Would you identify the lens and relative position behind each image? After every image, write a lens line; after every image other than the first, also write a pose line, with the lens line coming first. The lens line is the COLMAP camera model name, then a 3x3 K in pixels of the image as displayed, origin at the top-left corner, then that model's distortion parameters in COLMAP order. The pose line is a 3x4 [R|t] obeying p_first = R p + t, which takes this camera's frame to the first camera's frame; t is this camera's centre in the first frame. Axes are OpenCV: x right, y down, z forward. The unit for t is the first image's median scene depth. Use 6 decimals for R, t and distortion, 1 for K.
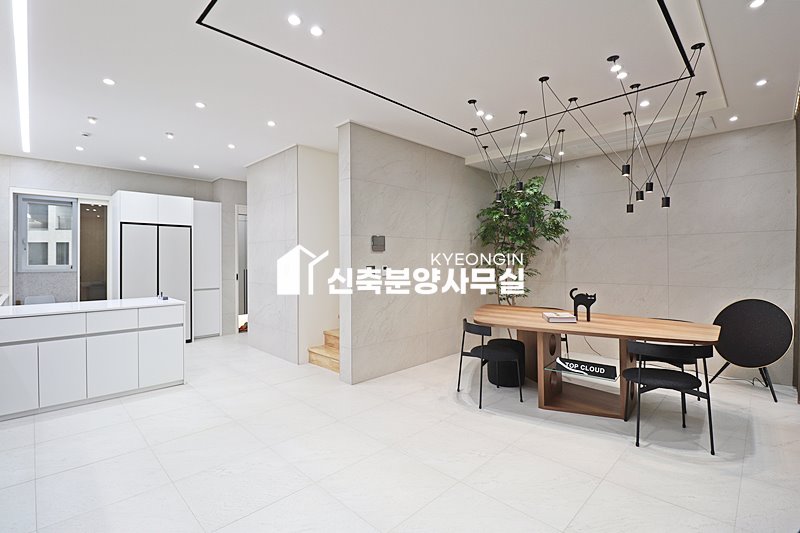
lens RADIAL K [[370.0, 0, 401.4], [0, 370.0, 257.8], [0, 0, 1]] dist [0.000698, -0.013976]
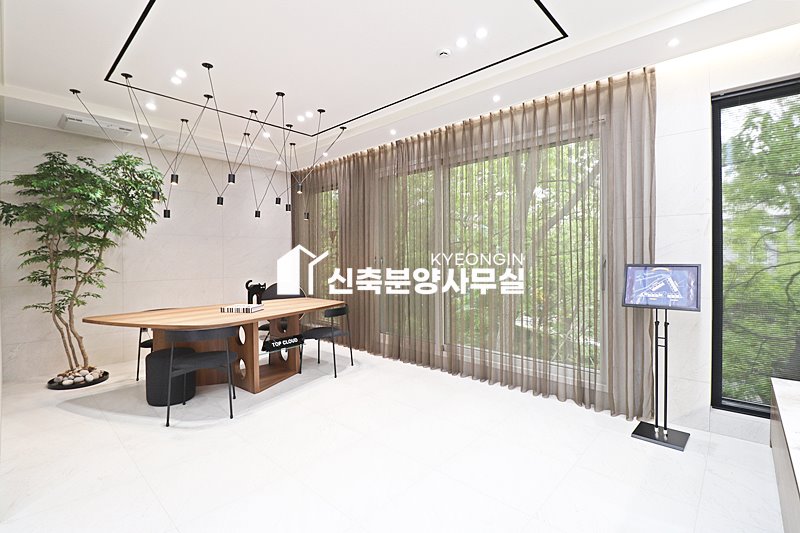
lens RADIAL K [[366.0, 0, 402.7], [0, 366.0, 259.4], [0, 0, 1]] dist [0.000552, -0.013861]
pose [[-0.035470, 0.001470, 0.999370, -0.590726], [0.000580, 0.999999, -0.001450, 0.019073], [-0.999371, 0.000528, -0.035471, 0.524881]]
